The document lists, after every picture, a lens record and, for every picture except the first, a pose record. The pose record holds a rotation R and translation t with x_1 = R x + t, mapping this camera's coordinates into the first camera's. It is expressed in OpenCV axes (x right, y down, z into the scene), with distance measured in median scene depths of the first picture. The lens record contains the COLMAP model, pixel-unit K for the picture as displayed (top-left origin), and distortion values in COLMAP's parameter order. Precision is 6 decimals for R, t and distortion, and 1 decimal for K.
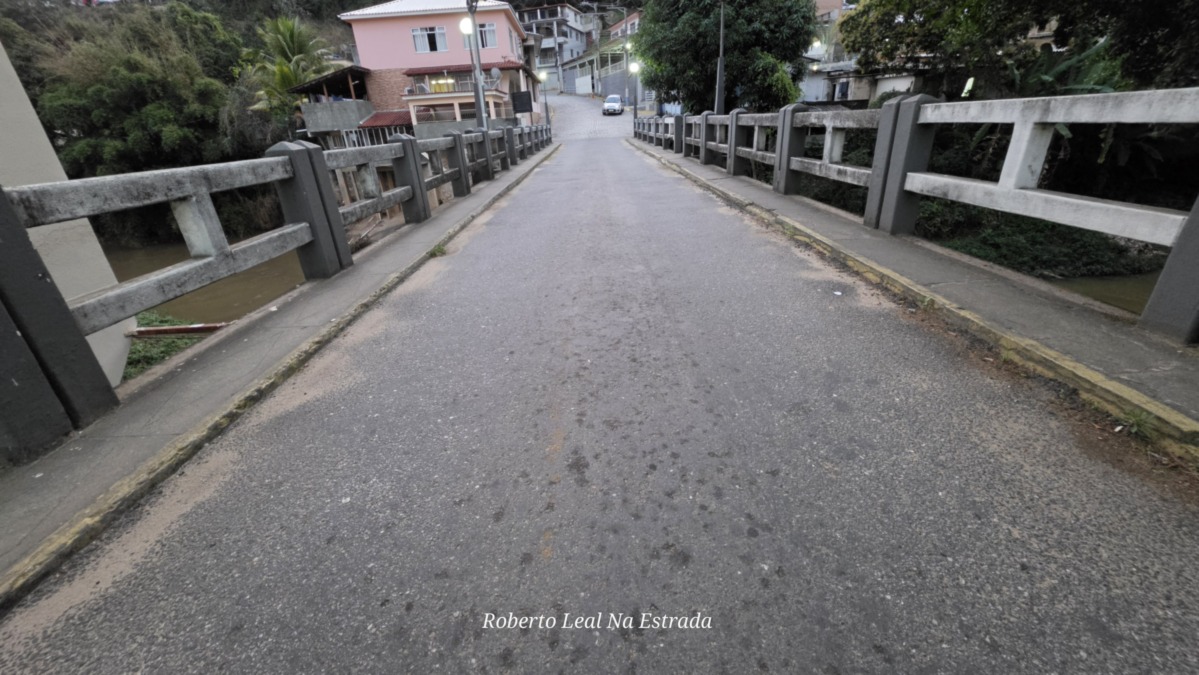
lens RADIAL K [[472.0, 0, 595.2], [0, 472.0, 331.7], [0, 0, 1]] dist [-0.008511, -0.001634]
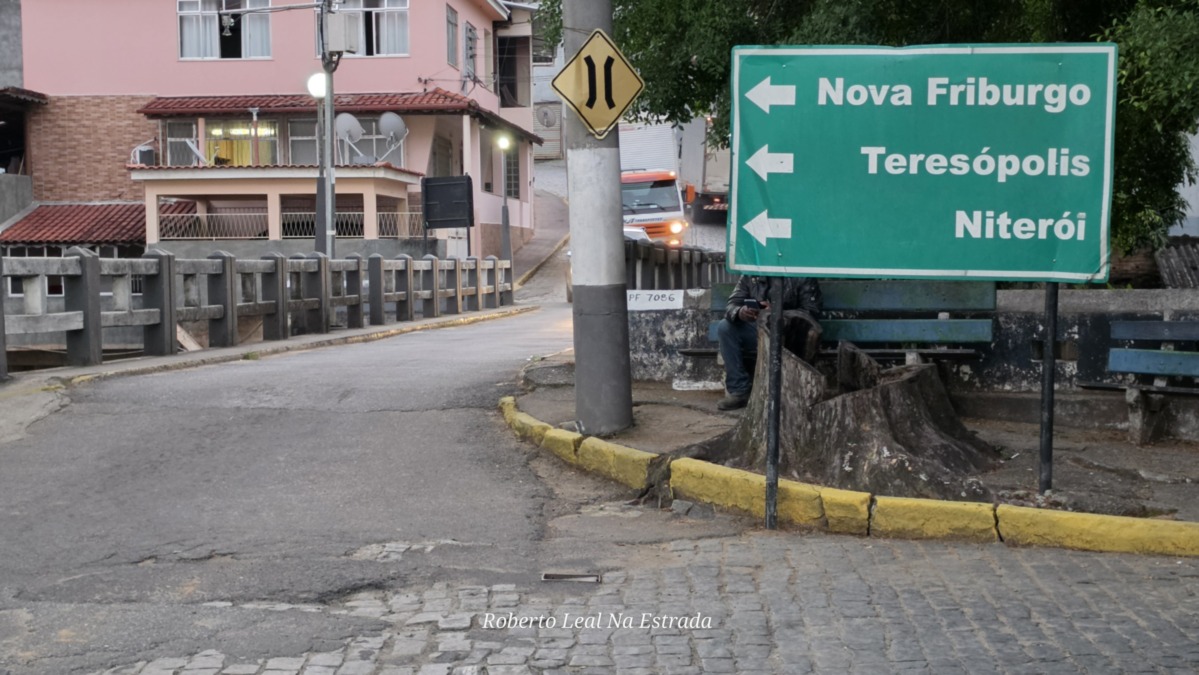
lens RADIAL K [[2390.2, 0, 599.6], [0, 2390.2, 337.8], [0, 0, 1]] dist [0.207197, 0.000000]
pose [[0.992024, 0.048402, -0.116385, 0.167114], [-0.088901, 0.923235, -0.373810, 0.273674], [0.089358, 0.381176, 0.920174, -0.611949]]
